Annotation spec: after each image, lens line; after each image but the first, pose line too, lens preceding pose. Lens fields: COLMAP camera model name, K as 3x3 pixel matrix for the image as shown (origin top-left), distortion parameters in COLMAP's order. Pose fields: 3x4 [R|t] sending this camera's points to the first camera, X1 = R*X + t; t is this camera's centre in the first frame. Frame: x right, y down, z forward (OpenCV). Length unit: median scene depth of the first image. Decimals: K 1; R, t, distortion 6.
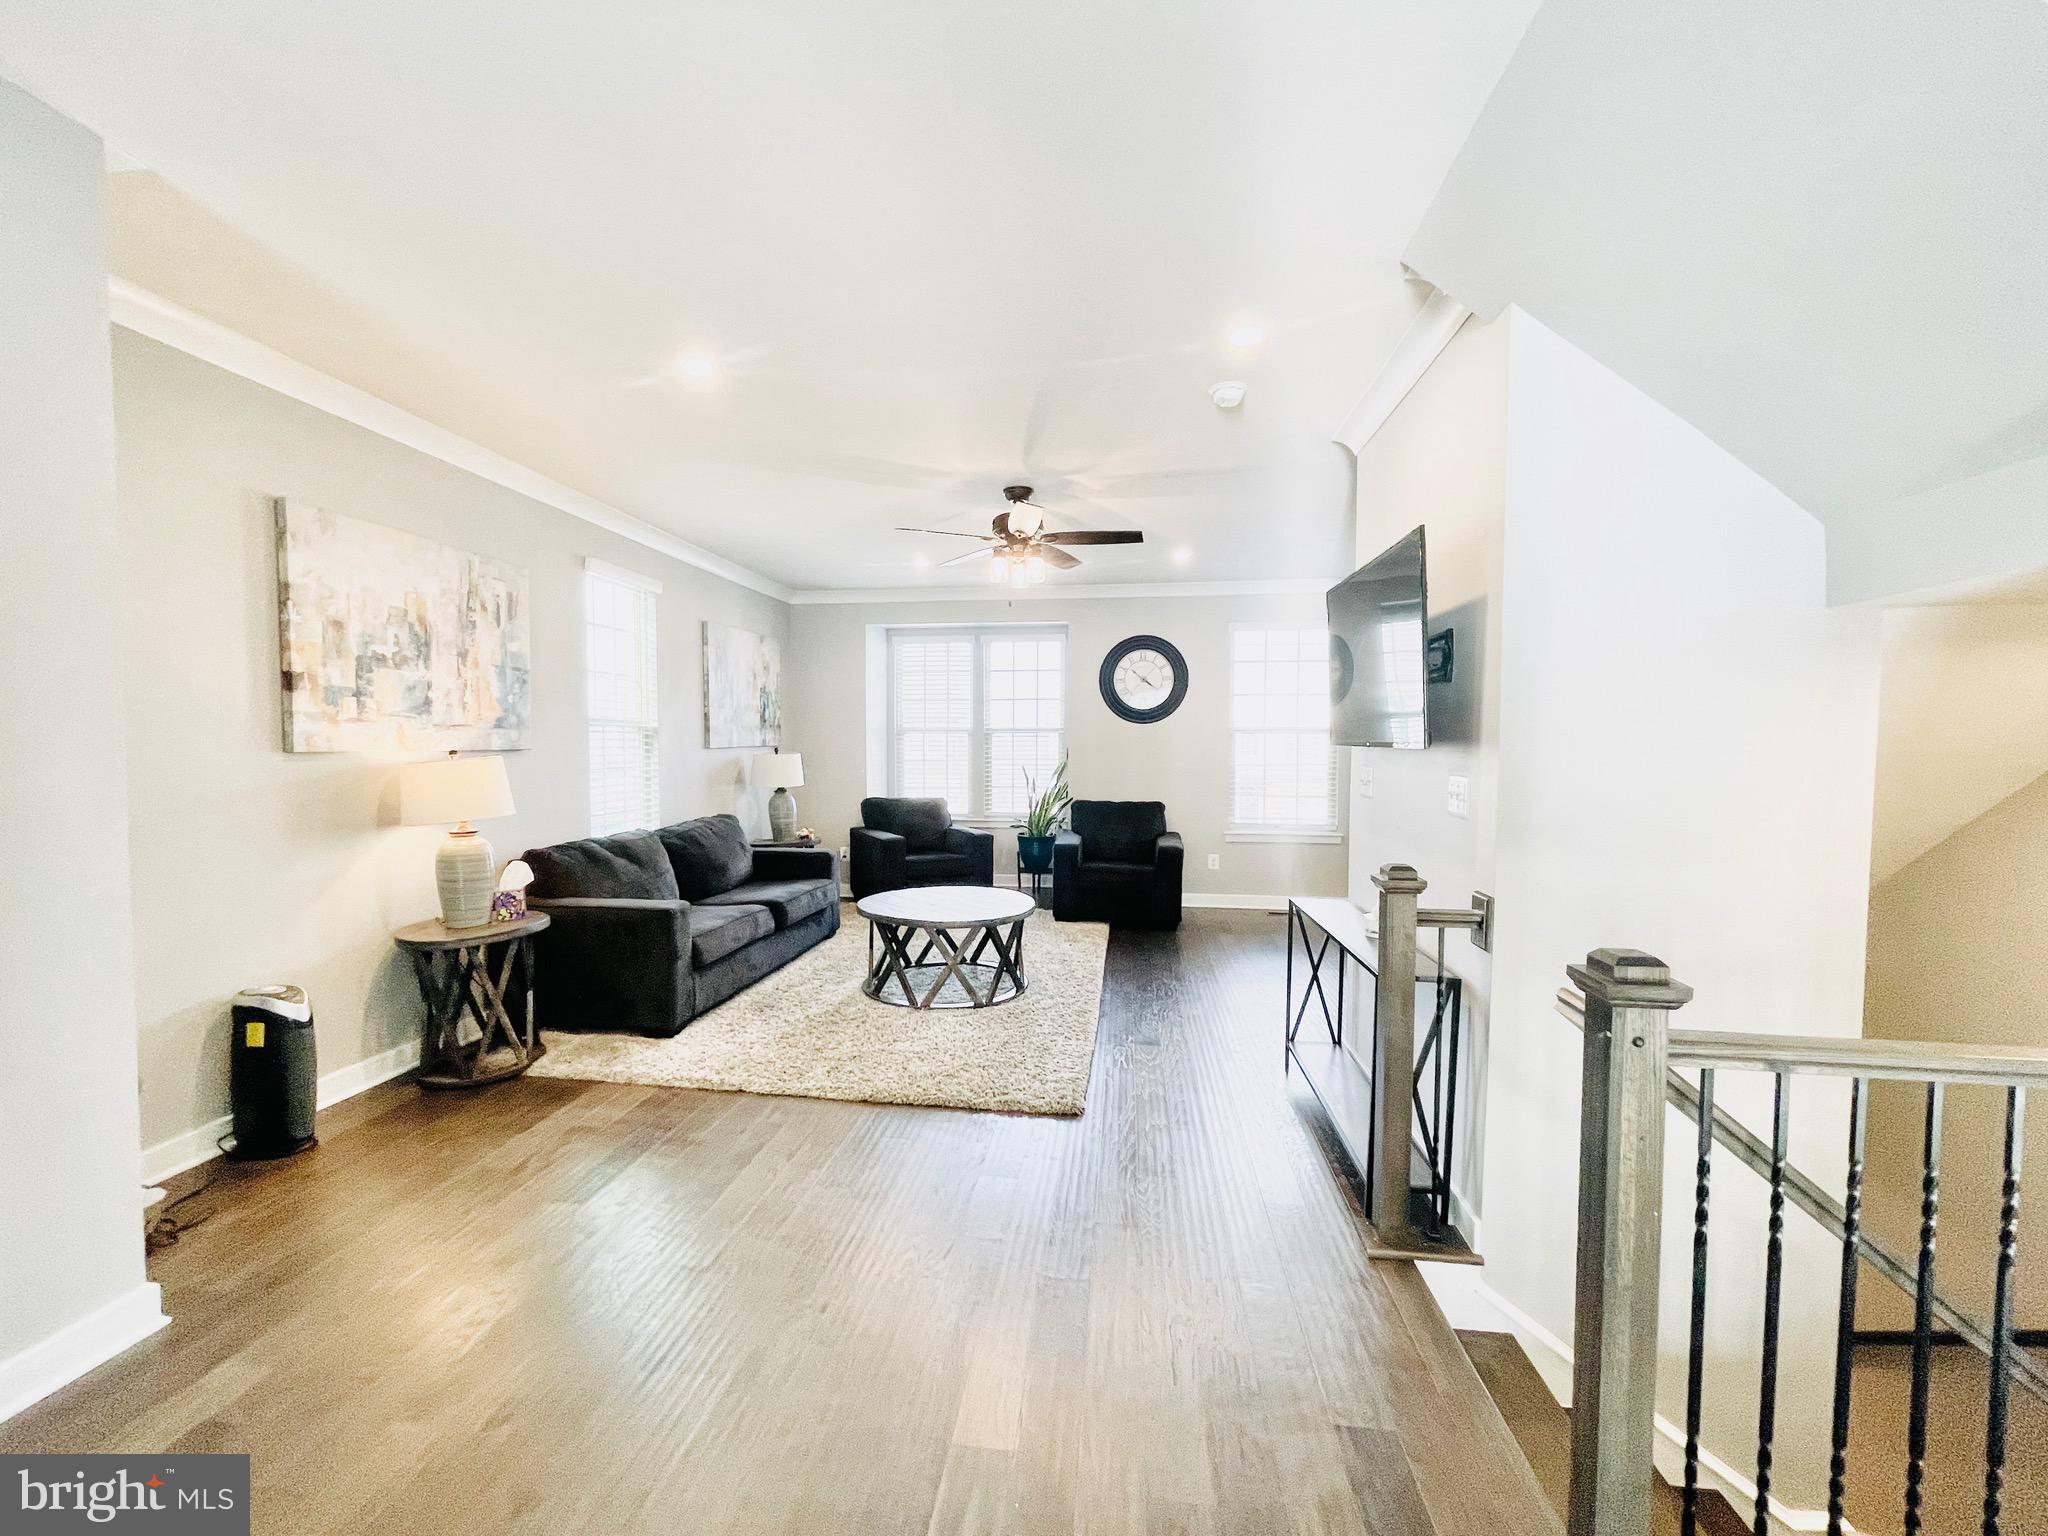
lens RADIAL K [[824.1, 0, 1018.3], [0, 824.1, 778.6], [0, 0, 1]] dist [-0.003939, 0.000557]
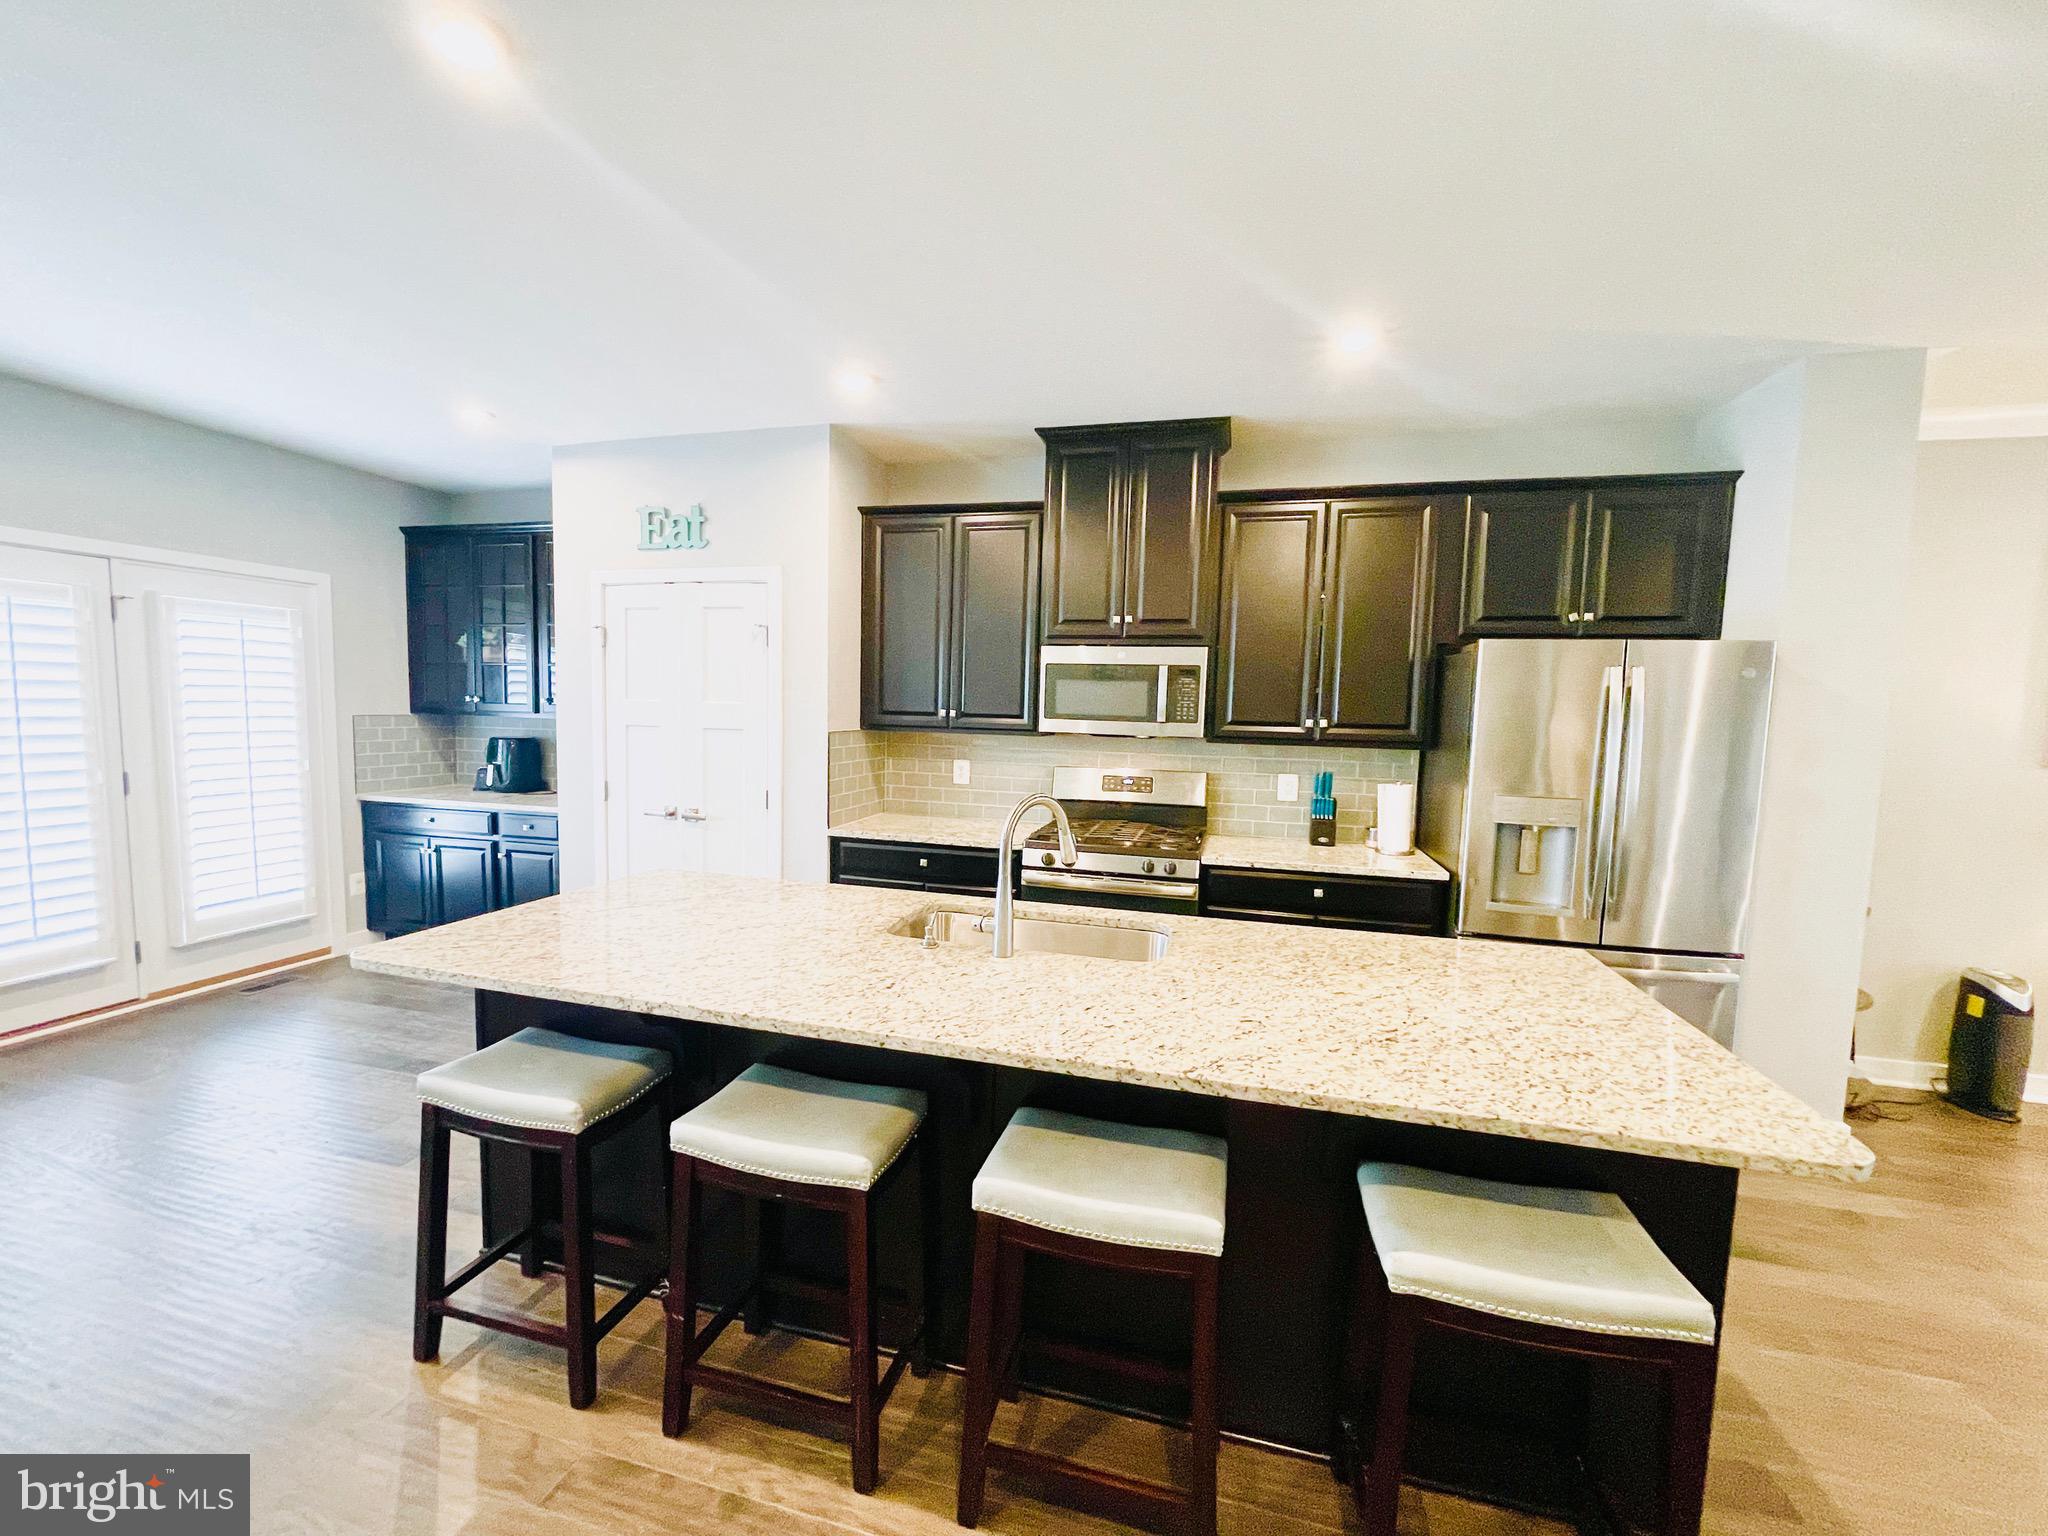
lens RADIAL K [[824.1, 0, 1016.4], [0, 824.1, 774.7], [0, 0, 1]] dist [-0.003939, 0.000557]
pose [[-0.132370, 0.071168, -0.988642, 0.221833], [-0.065997, 0.994573, 0.080432, -0.013594], [0.989001, 0.075894, -0.126955, -0.135807]]
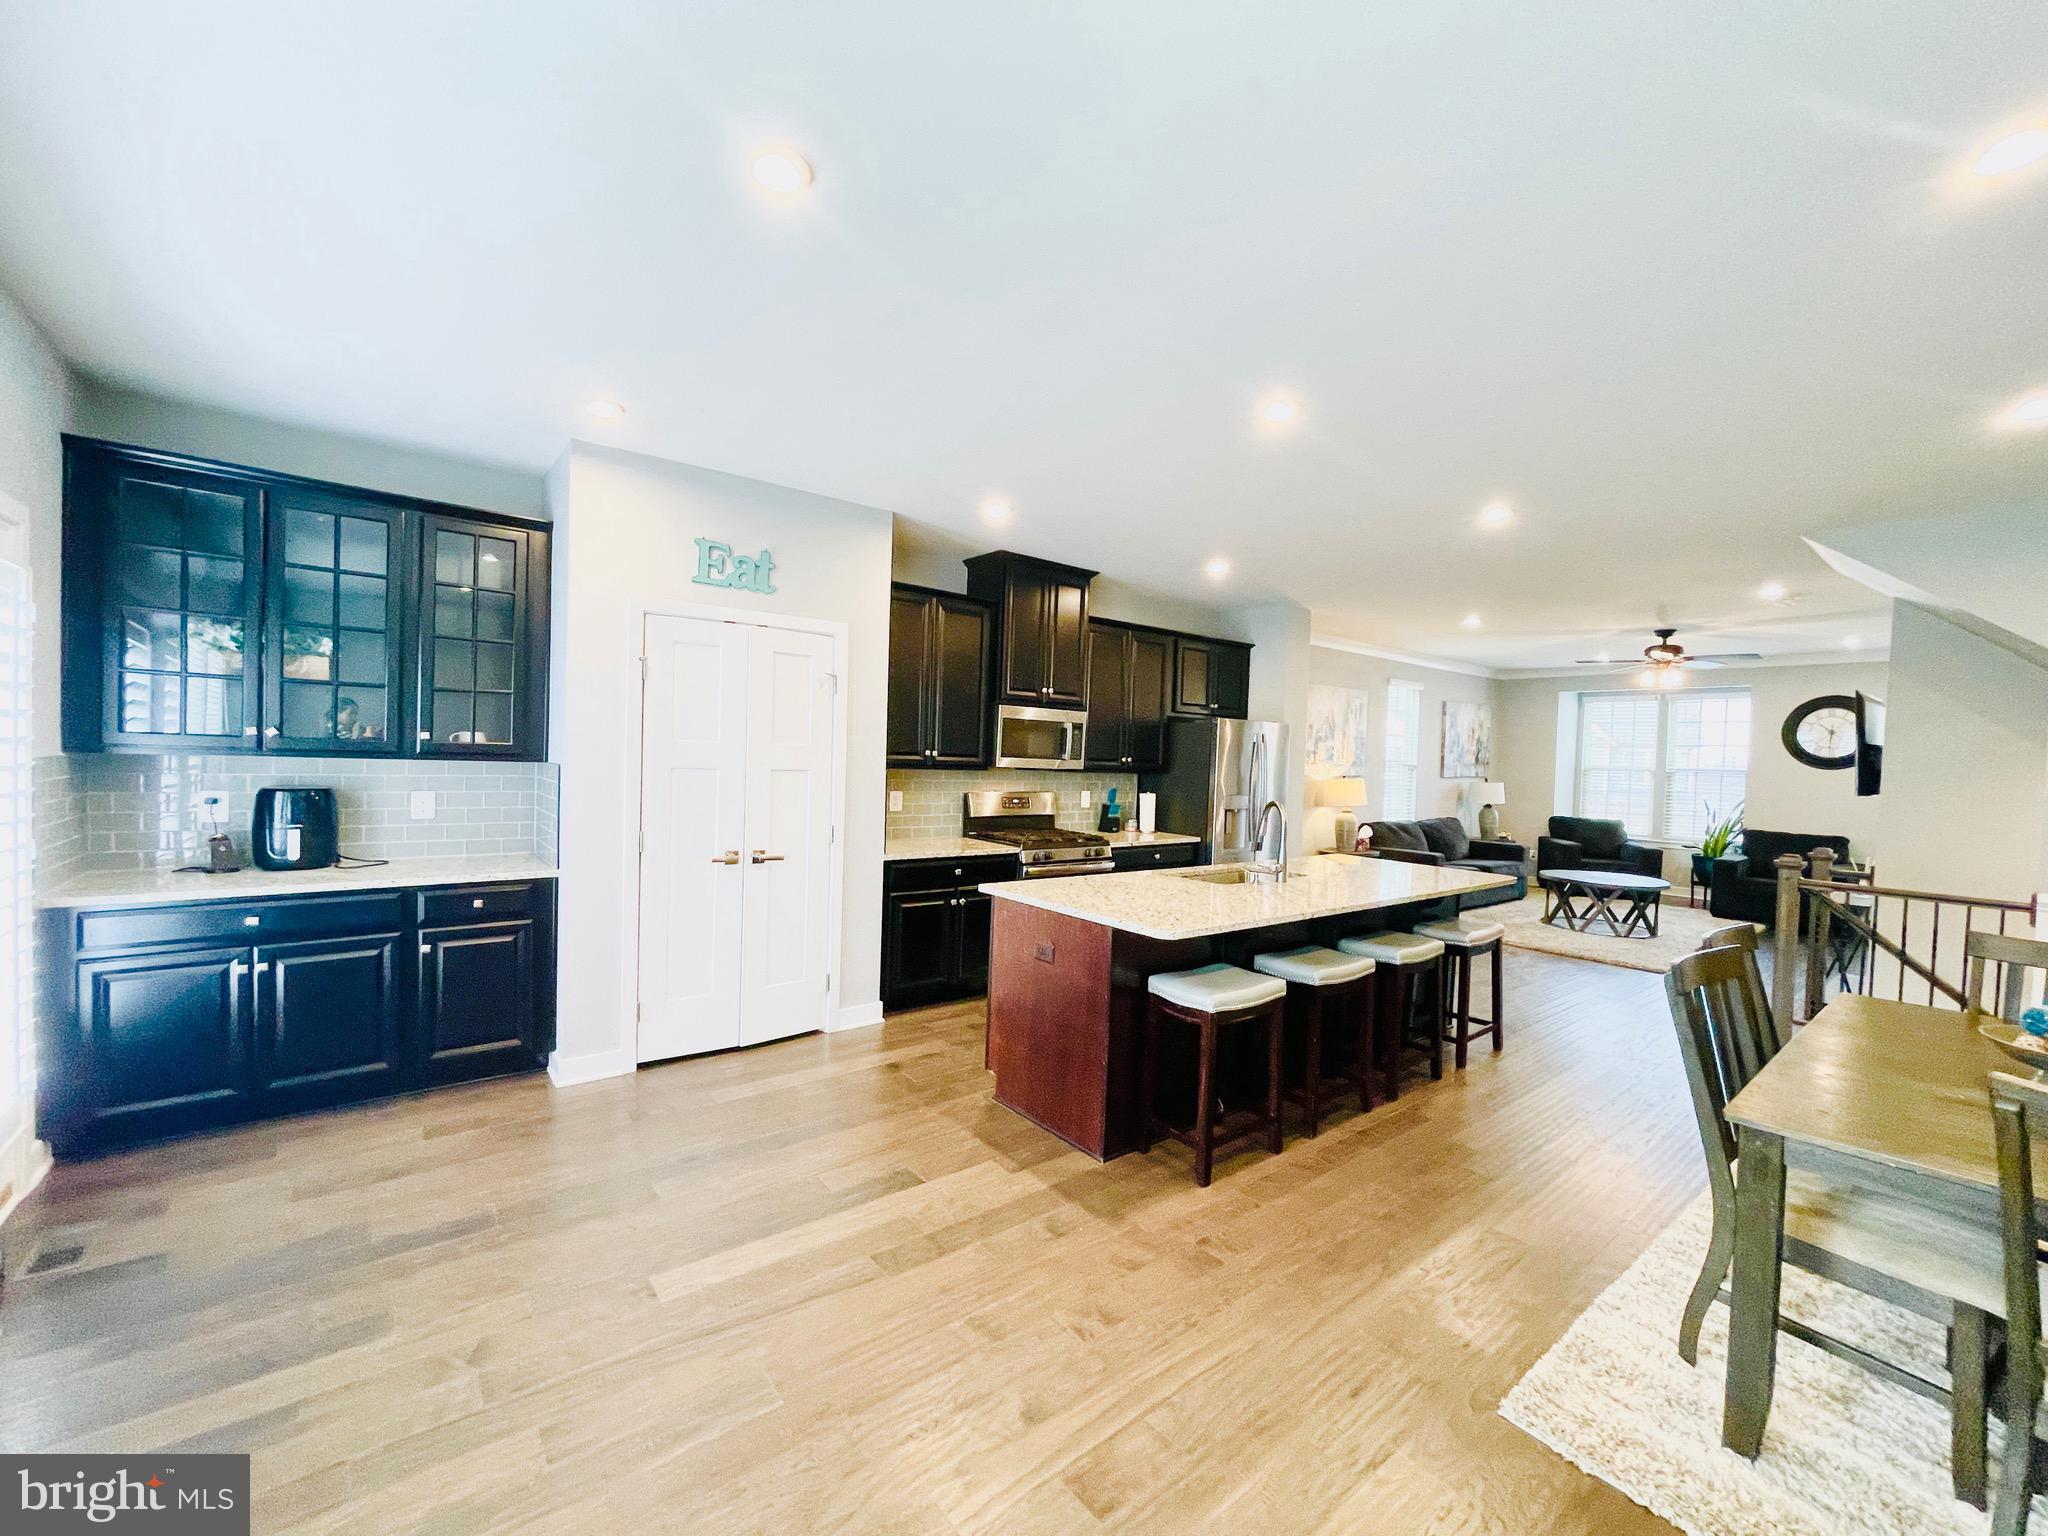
lens RADIAL K [[824.1, 0, 1011.1], [0, 824.1, 777.9], [0, 0, 1]] dist [-0.003939, 0.000557]
pose [[0.710781, 0.039636, -0.702296, 0.205479], [-0.057679, 0.998333, -0.002032, 0.021452], [0.701044, 0.041952, 0.711883, -0.943991]]
